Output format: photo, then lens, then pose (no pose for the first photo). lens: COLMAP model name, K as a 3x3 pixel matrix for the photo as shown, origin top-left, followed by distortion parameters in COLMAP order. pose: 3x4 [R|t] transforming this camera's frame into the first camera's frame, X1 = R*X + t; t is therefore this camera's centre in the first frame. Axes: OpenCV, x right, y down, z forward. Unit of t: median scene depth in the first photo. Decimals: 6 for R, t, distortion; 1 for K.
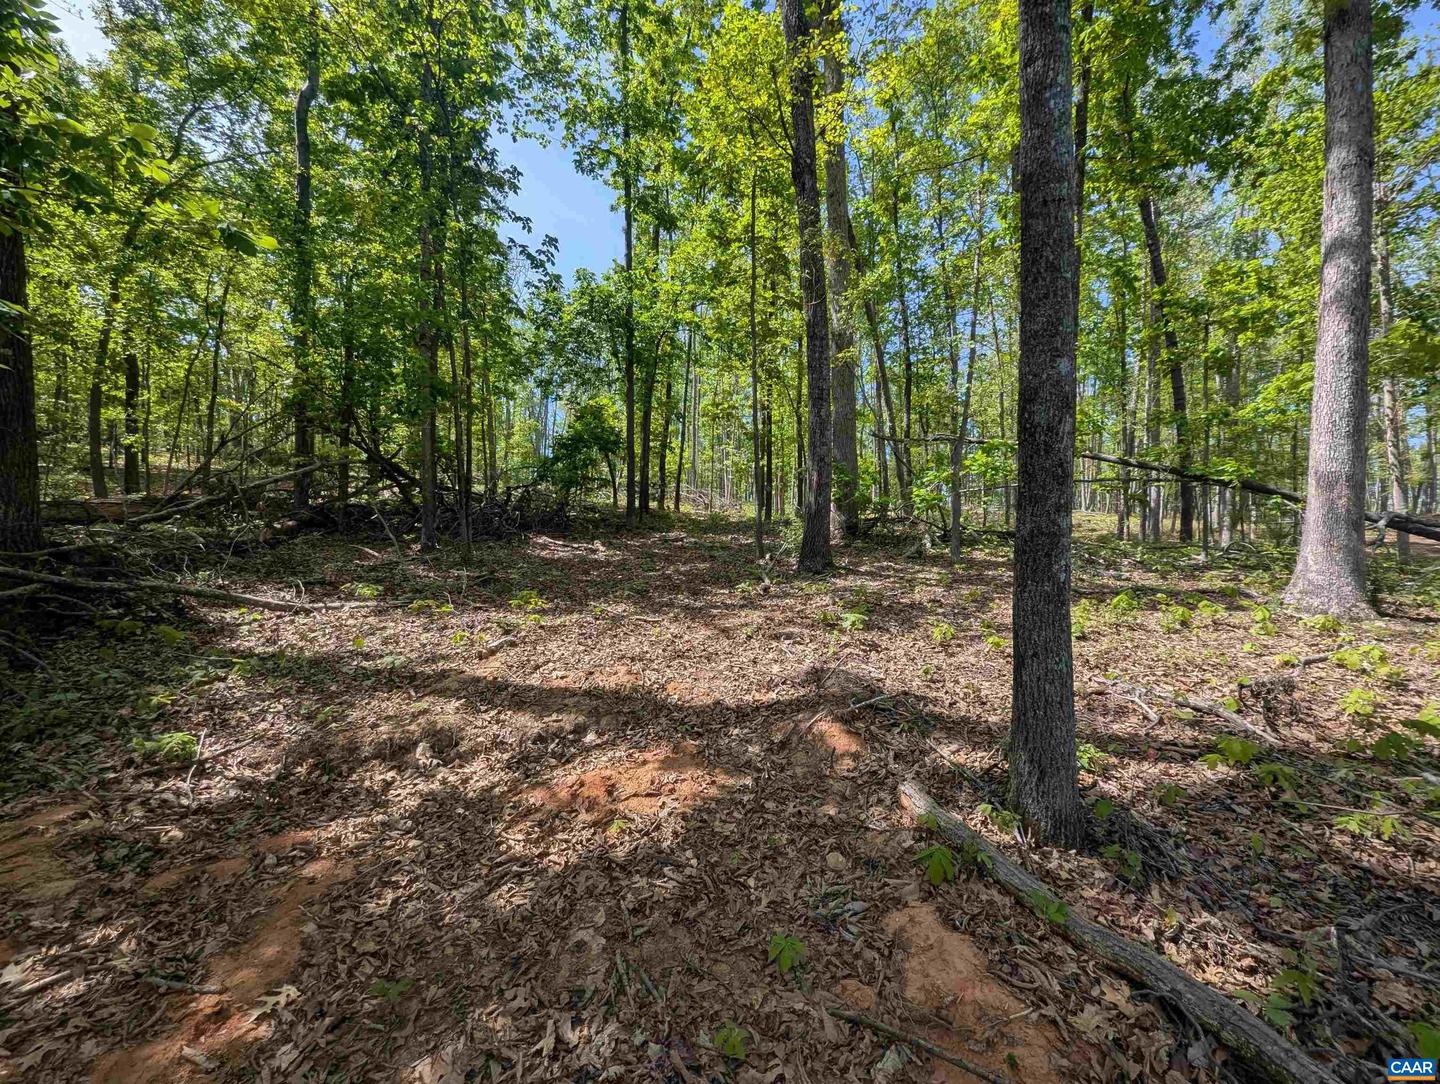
lens RADIAL K [[574.6, 0, 722.2], [0, 574.6, 540.7], [0, 0, 1]] dist [-0.002601, -0.000077]
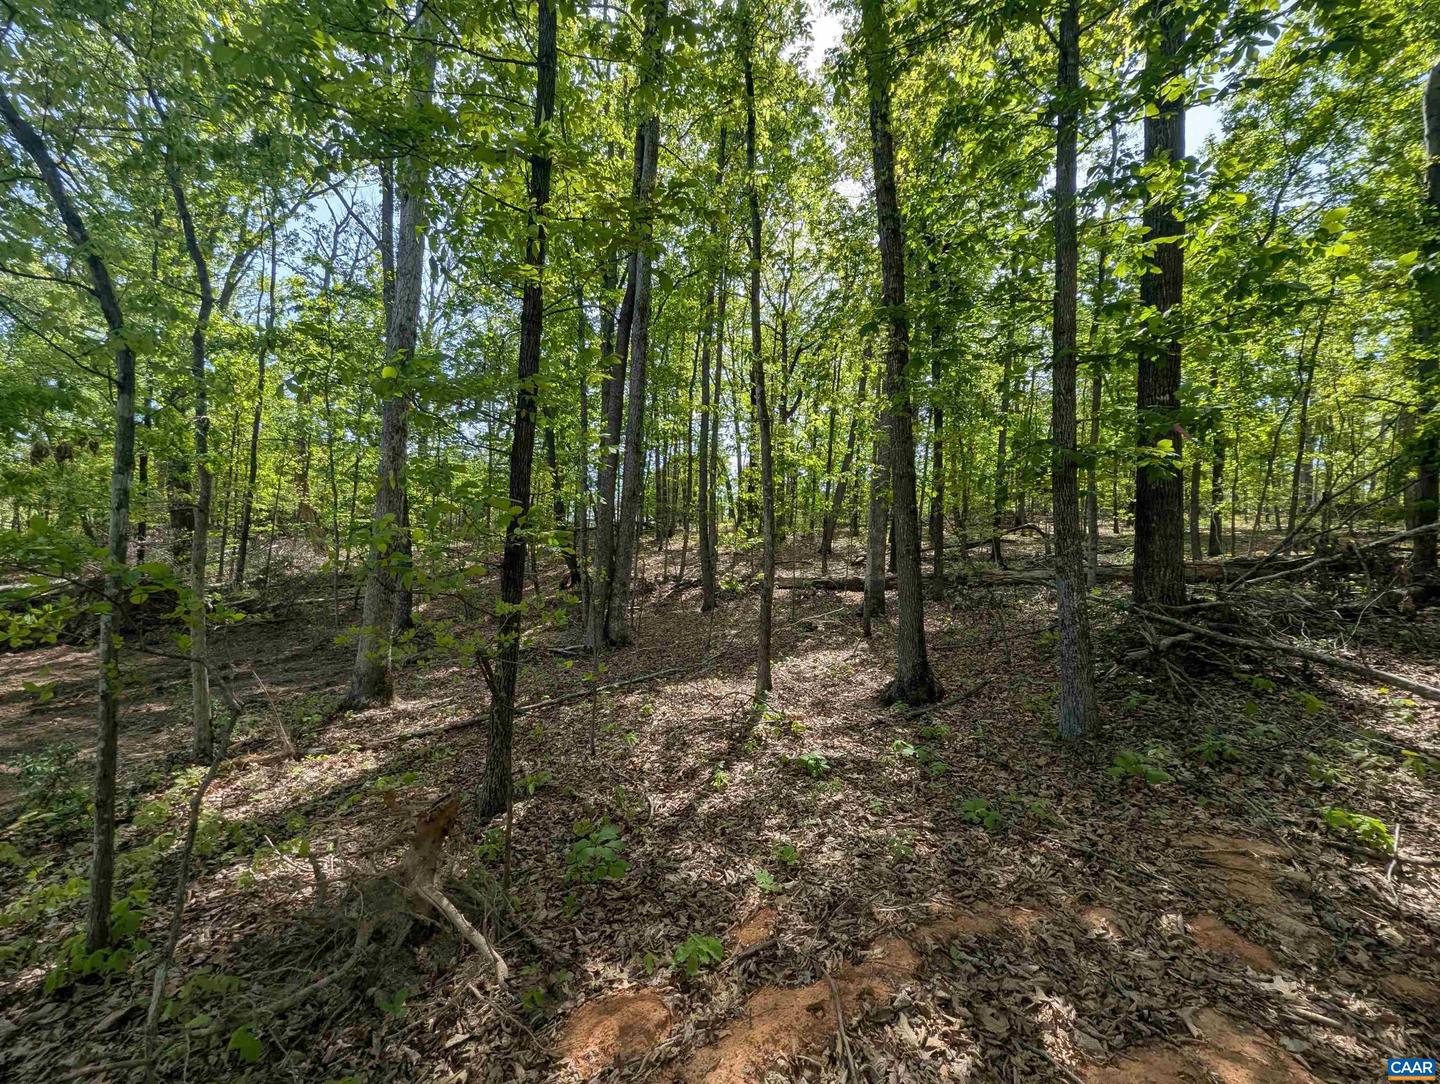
lens RADIAL K [[574.6, 0, 722.1], [0, 574.6, 543.2], [0, 0, 1]] dist [-0.002601, -0.000077]
pose [[0.079210, -0.038302, -0.996122, -0.080656], [-0.064264, 0.996987, -0.043445, 0.002851], [0.994784, 0.067456, 0.076510, -0.116024]]
